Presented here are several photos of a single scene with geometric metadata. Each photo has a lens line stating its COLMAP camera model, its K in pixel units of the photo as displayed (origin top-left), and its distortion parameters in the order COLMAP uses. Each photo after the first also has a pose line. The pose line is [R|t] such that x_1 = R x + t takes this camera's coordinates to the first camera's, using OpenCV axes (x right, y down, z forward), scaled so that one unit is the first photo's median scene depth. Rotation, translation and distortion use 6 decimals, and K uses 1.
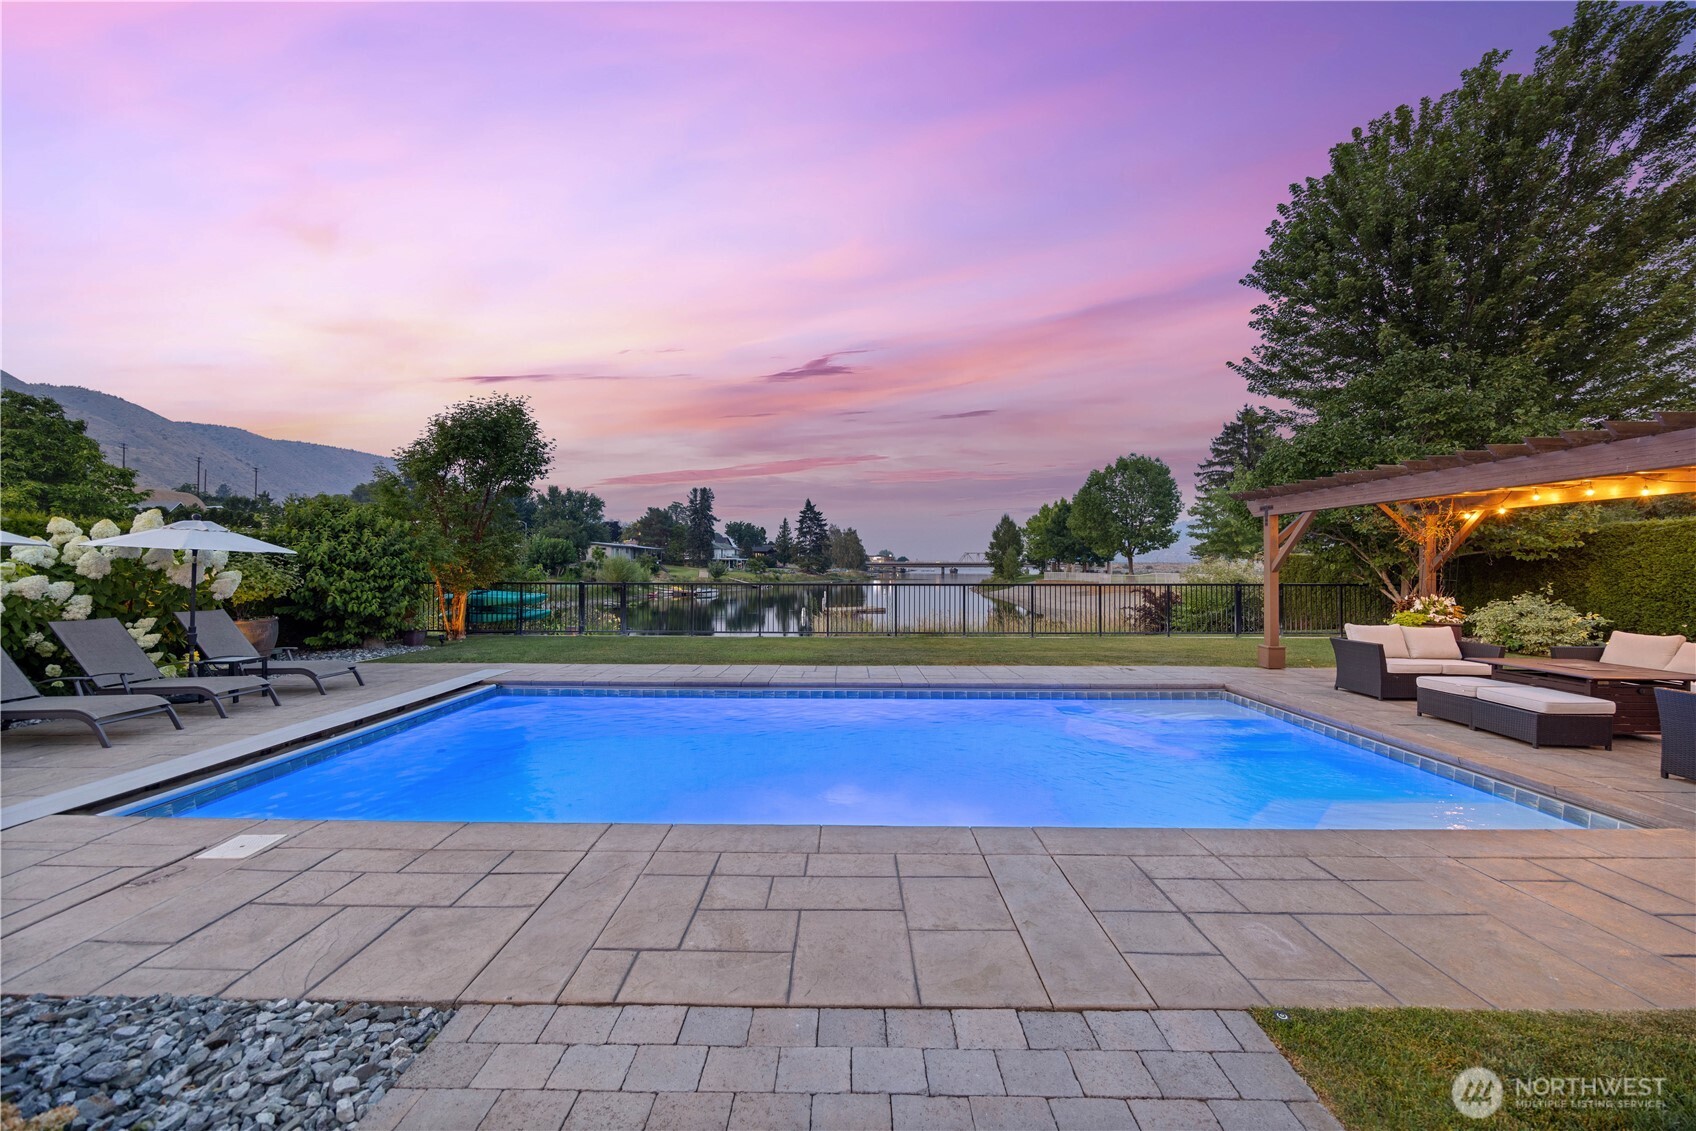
lens RADIAL K [[640.0, 0, 836.3], [0, 640.0, 572.3], [0, 0, 1]] dist [-0.006149, 0.000805]
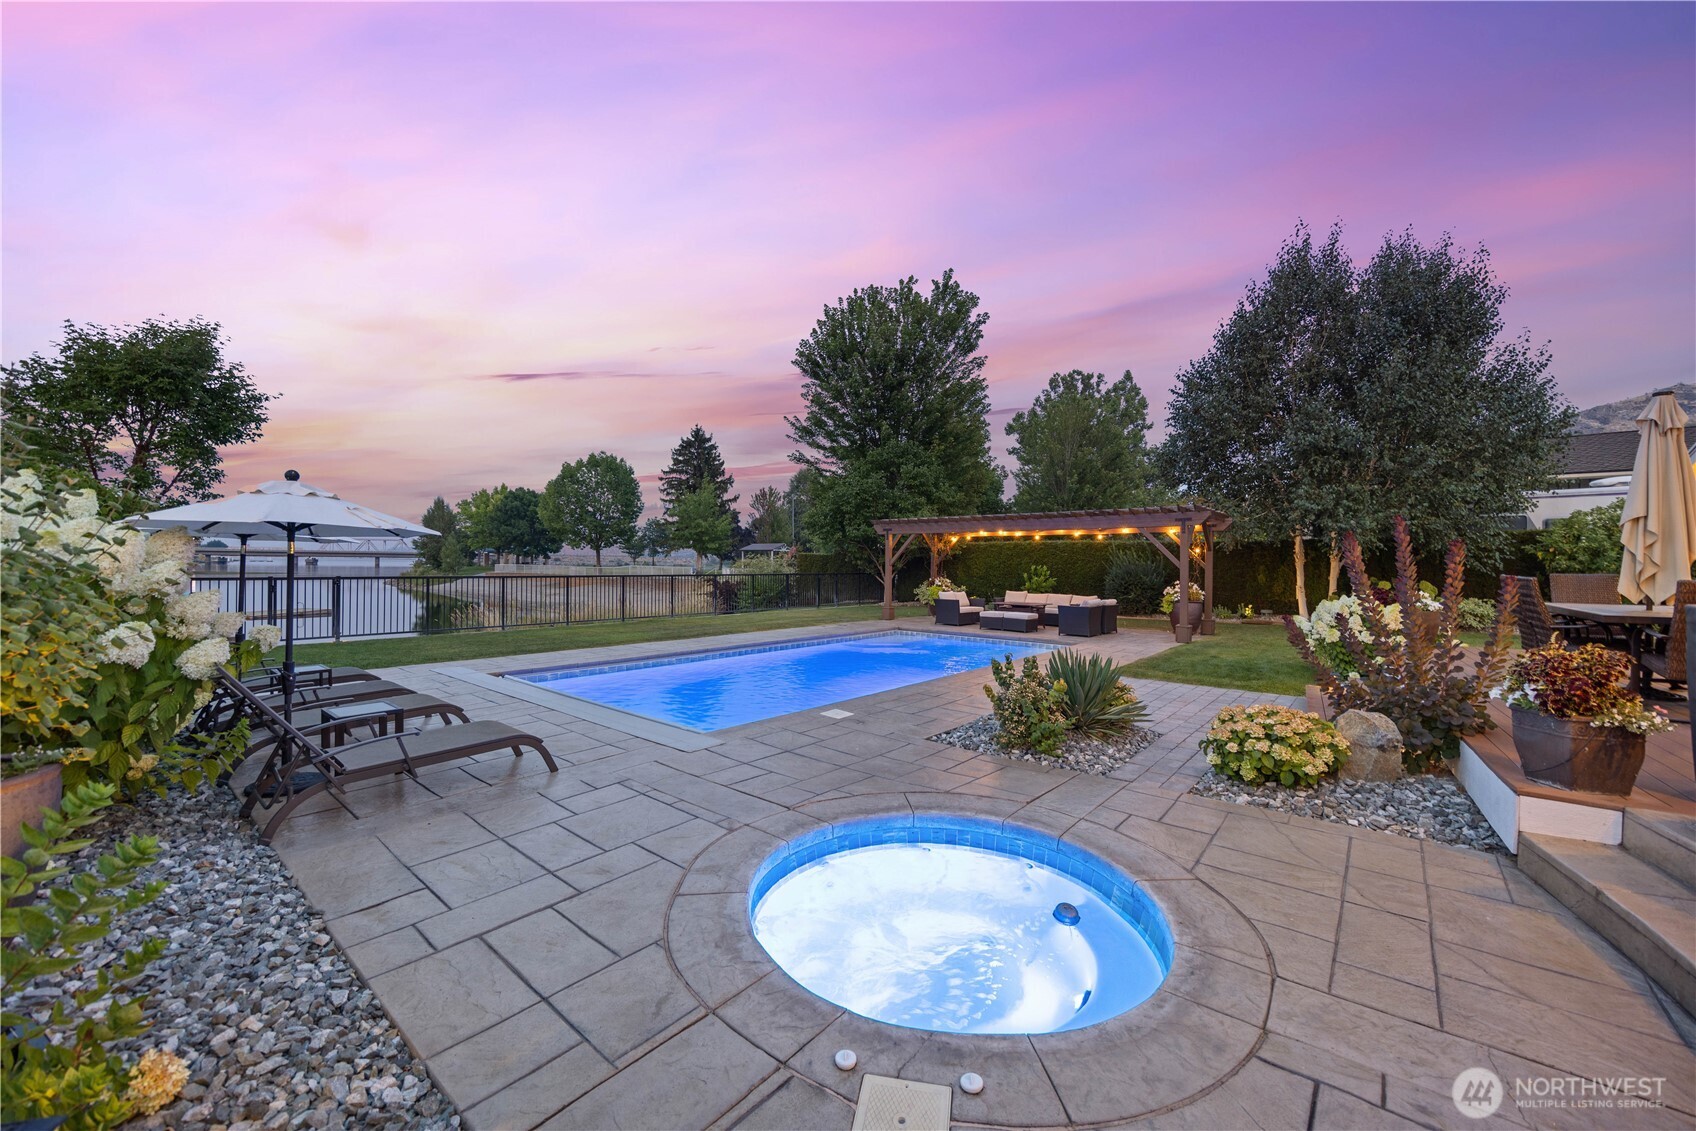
lens RADIAL K [[672.9, 0, 818.9], [0, 672.9, 575.7], [0, 0, 1]] dist [-0.002382, -0.000663]
pose [[0.658477, -0.014359, 0.752464, -0.399060], [-0.000447, 0.999810, 0.019470, -0.004446], [-0.752601, -0.013157, 0.658345, -0.046748]]
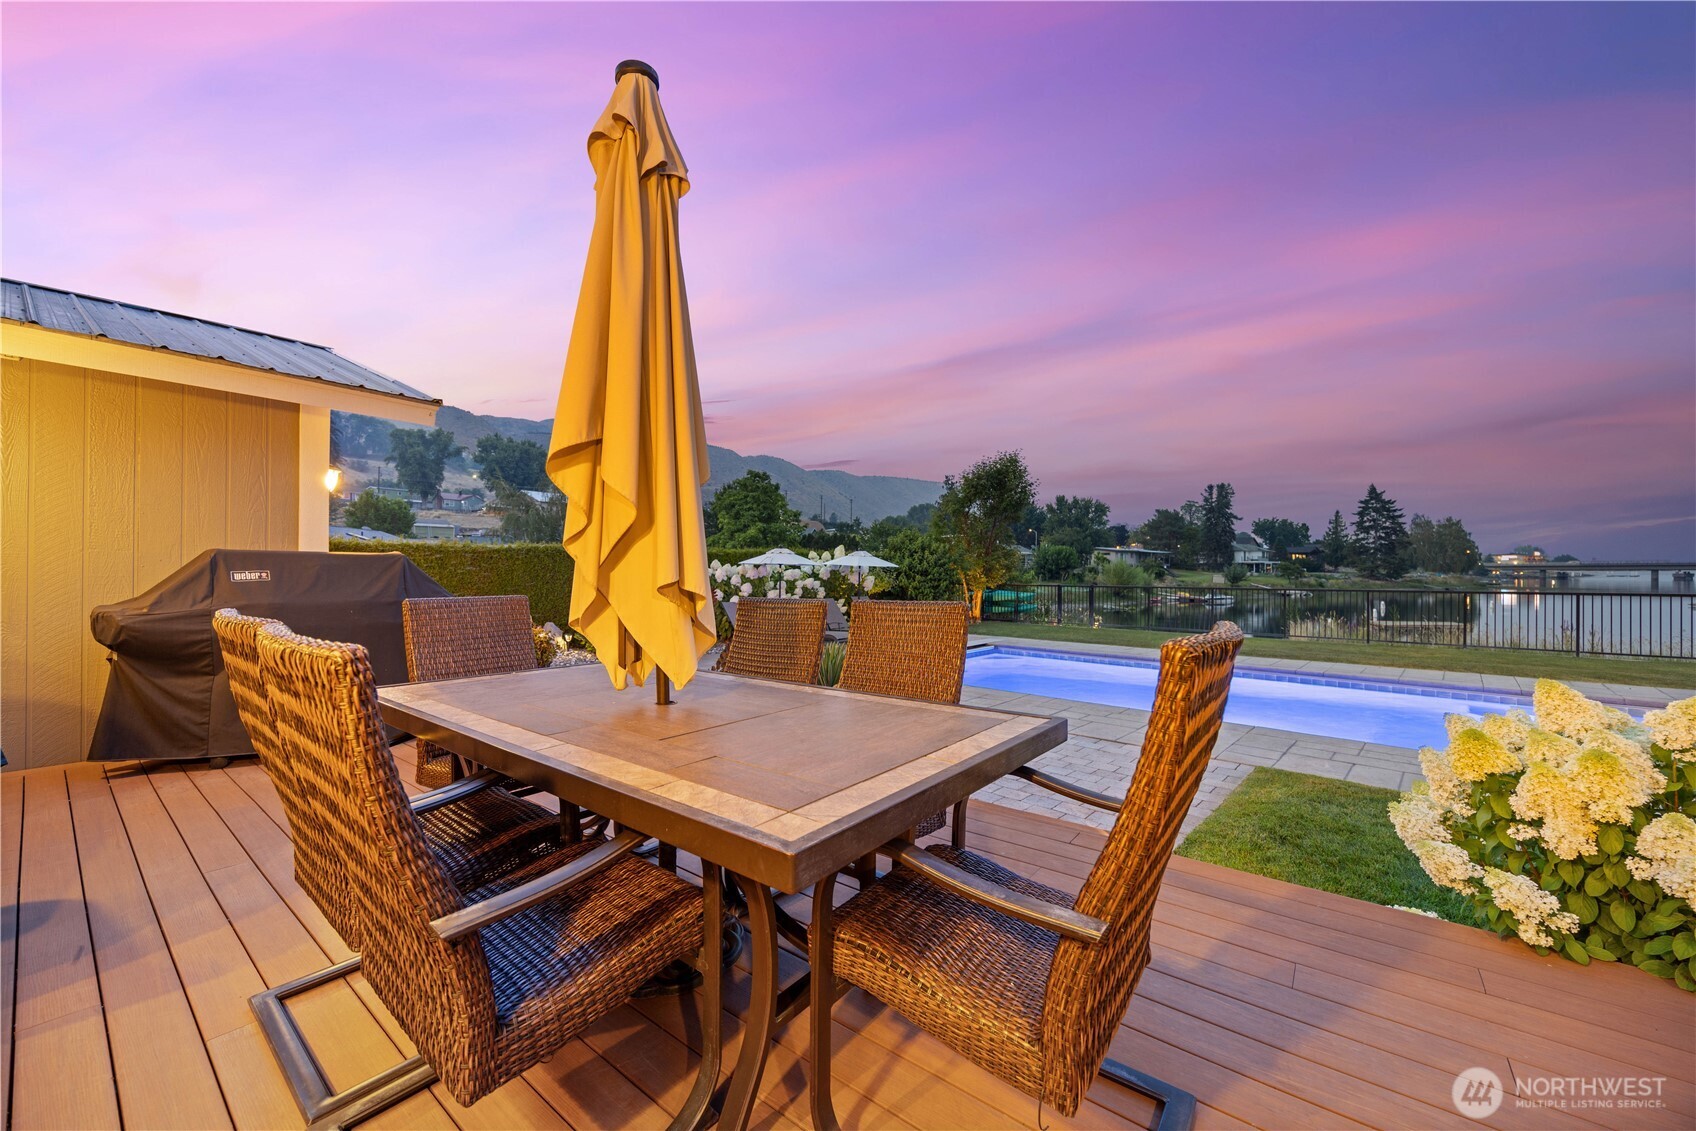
lens RADIAL K [[640.0, 0, 839.3], [0, 640.0, 572.6], [0, 0, 1]] dist [-0.006149, 0.000805]
pose [[0.729079, -0.001388, -0.684428, 0.115845], [-0.002945, 0.999982, -0.005165, -0.000997], [0.684423, 0.005782, 0.729062, -0.180548]]
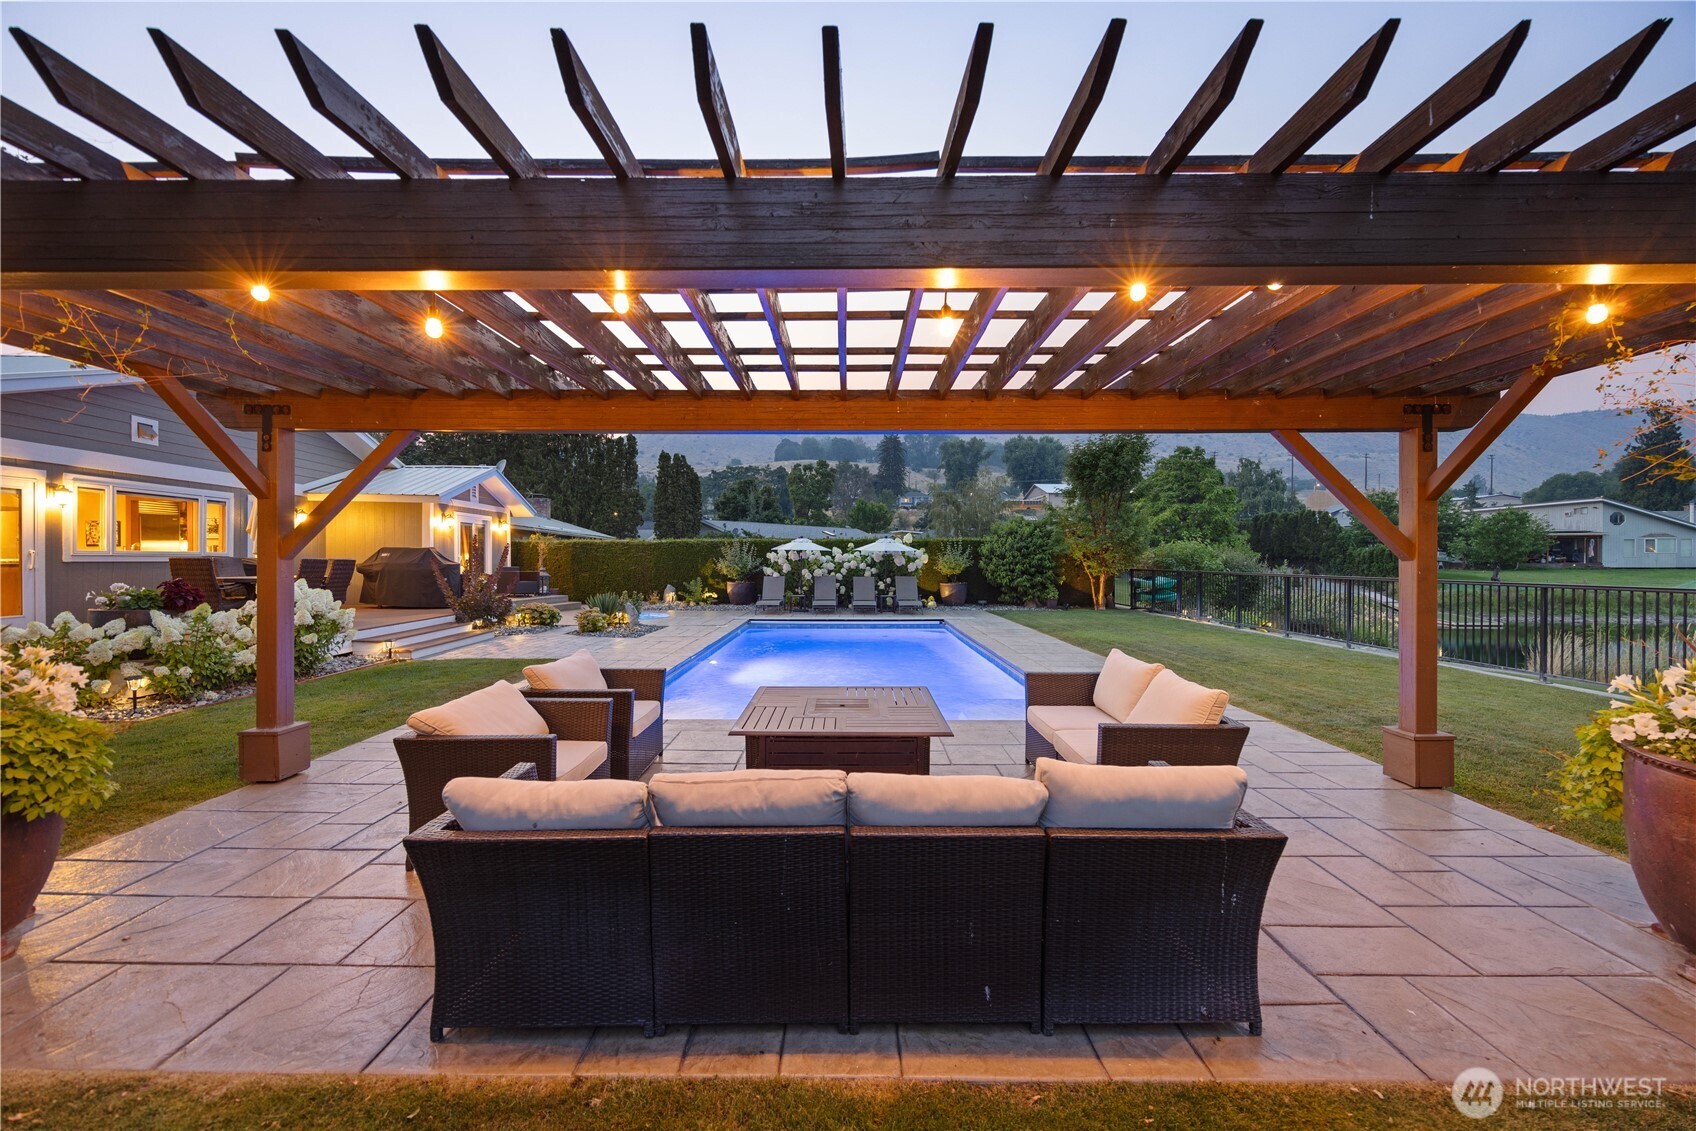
lens RADIAL K [[640.0, 0, 834.9], [0, 640.0, 567.0], [0, 0, 1]] dist [-0.006149, 0.000805]
pose [[-0.004743, 0.009728, -0.999941, 0.492661], [-0.006532, 0.999931, 0.009759, 0.002060], [0.999967, 0.006578, -0.004679, 0.276435]]
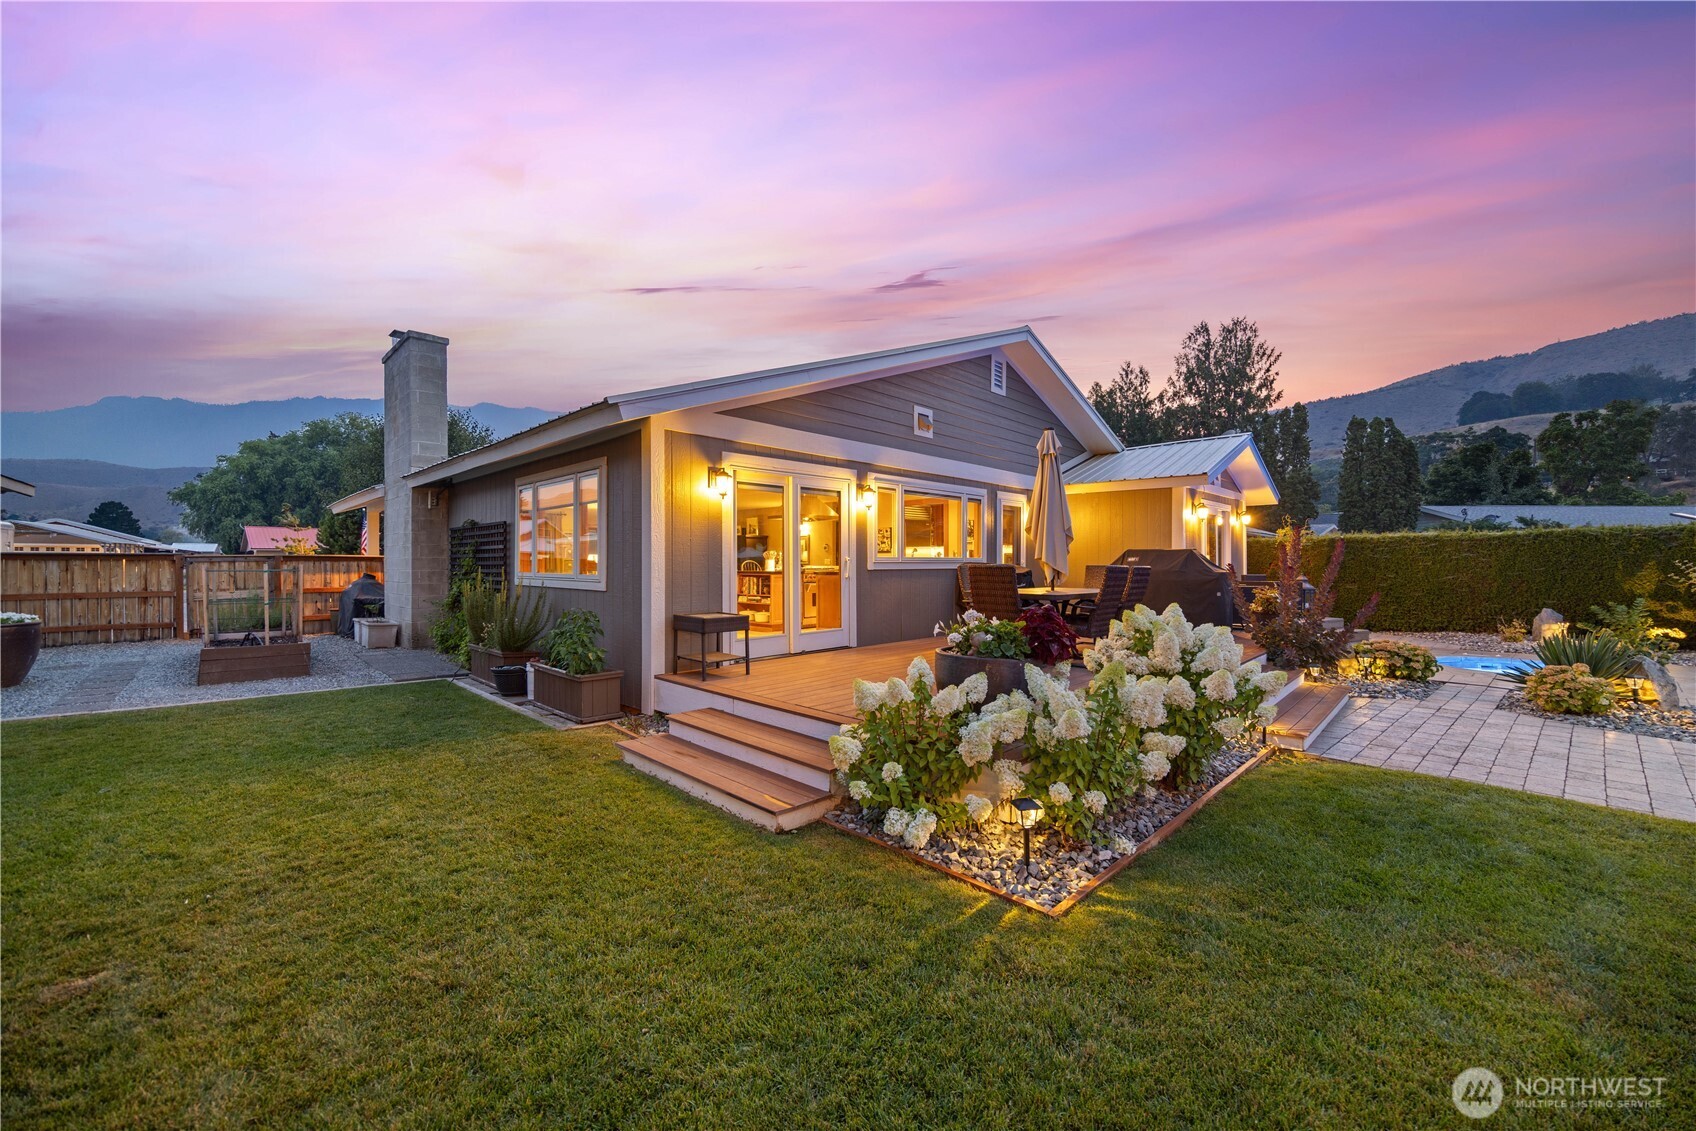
lens RADIAL K [[640.0, 0, 840.7], [0, 640.0, 568.5], [0, 0, 1]] dist [-0.006149, 0.000805]
pose [[-0.757774, 0.005028, -0.652498, 0.343597], [-0.003191, 0.999930, 0.011411, 0.000980], [0.652510, 0.010729, -0.757704, 0.053162]]
